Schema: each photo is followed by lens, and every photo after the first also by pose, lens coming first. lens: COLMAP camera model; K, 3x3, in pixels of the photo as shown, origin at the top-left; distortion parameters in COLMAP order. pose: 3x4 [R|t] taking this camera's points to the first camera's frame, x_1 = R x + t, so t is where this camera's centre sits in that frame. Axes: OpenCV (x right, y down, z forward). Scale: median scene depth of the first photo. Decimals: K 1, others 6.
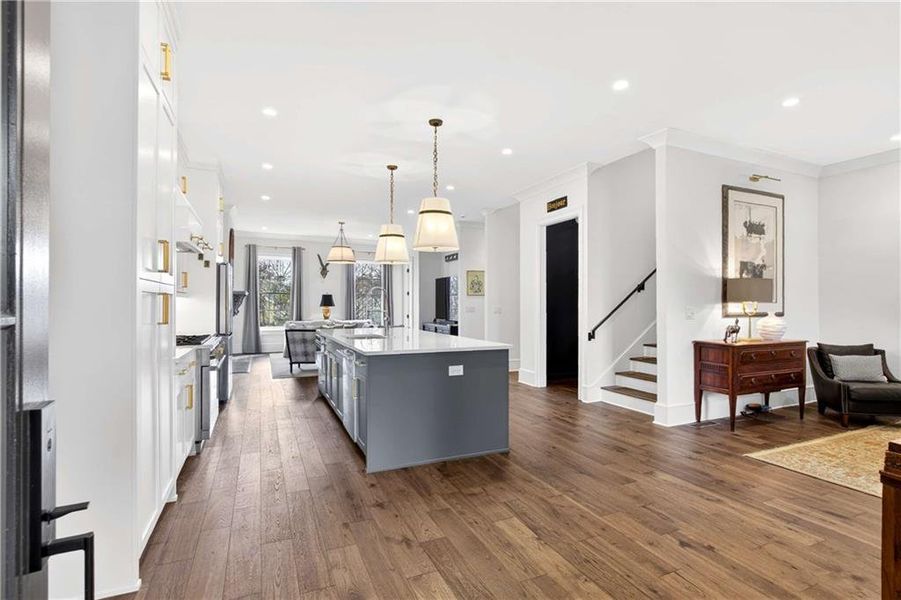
lens RADIAL K [[434.2, 0, 449.4], [0, 434.2, 299.7], [0, 0, 1]] dist [-0.034467, -0.000154]
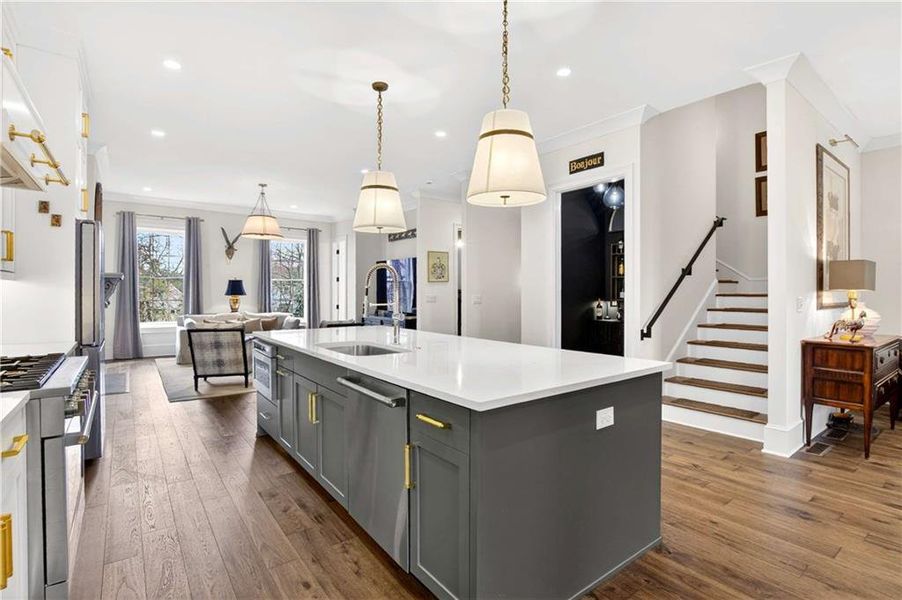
lens RADIAL K [[434.7, 0, 446.3], [0, 434.7, 291.5], [0, 0, 1]] dist [-0.034467, -0.000154]
pose [[0.974045, 0.000993, 0.226352, -0.170078], [-0.002909, 0.999963, 0.008129, 0.002653], [-0.226335, -0.008577, 0.974012, 0.306198]]
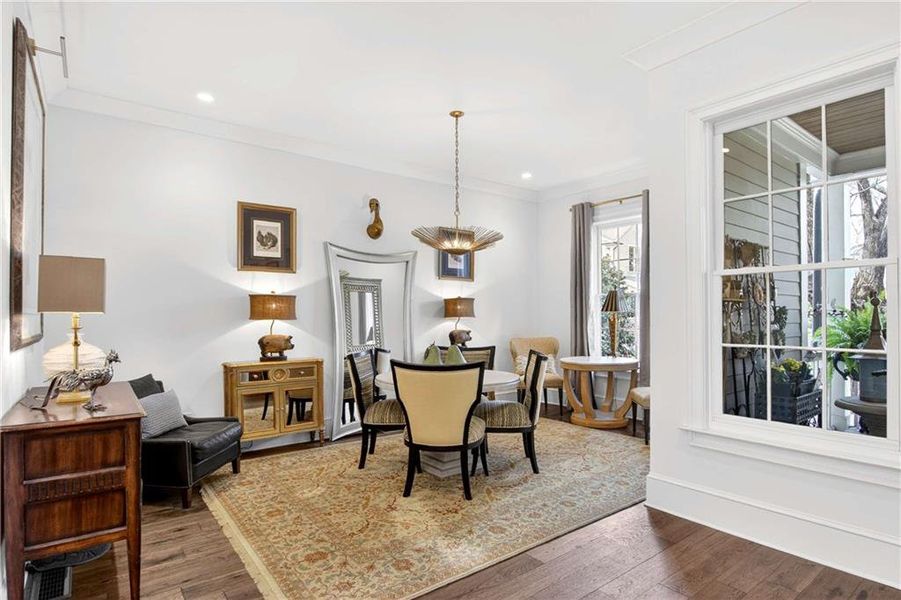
lens RADIAL K [[478.3, 0, 465.2], [0, 478.3, 314.3], [0, 0, 1]] dist [-0.011128, -0.001257]
pose [[-0.253380, 0.001847, 0.967365, 0.087765], [-0.011762, 0.999918, -0.004989, 0.003093], [-0.967295, -0.012642, -0.253337, 0.557448]]
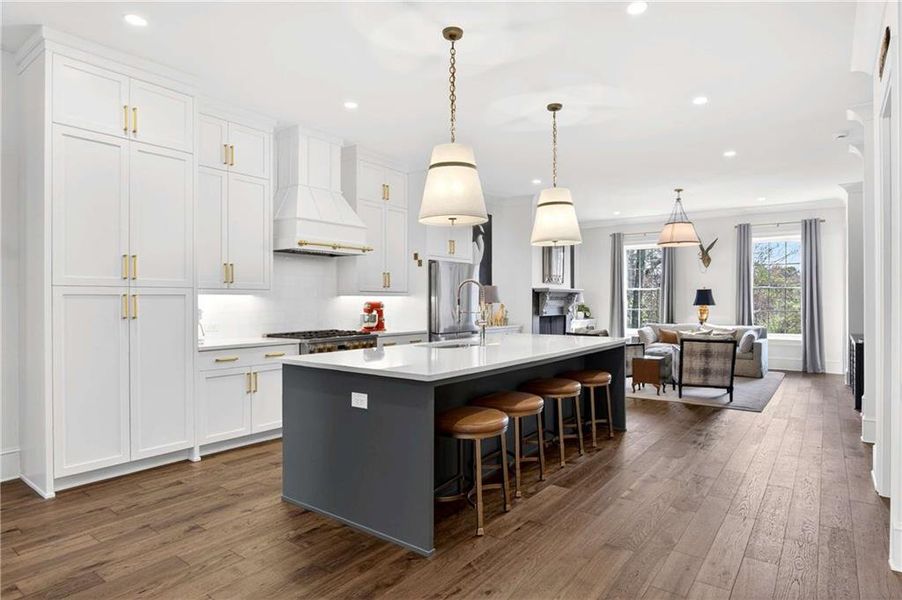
lens RADIAL K [[496.9, 0, 465.6], [0, 496.9, 299.3], [0, 0, 1]] dist [-0.025636, 0.000663]
pose [[0.509656, -0.004569, -0.860366, 0.447104], [0.009159, 0.999958, 0.000115, 0.002882], [0.860330, -0.007939, 0.509676, 0.430916]]
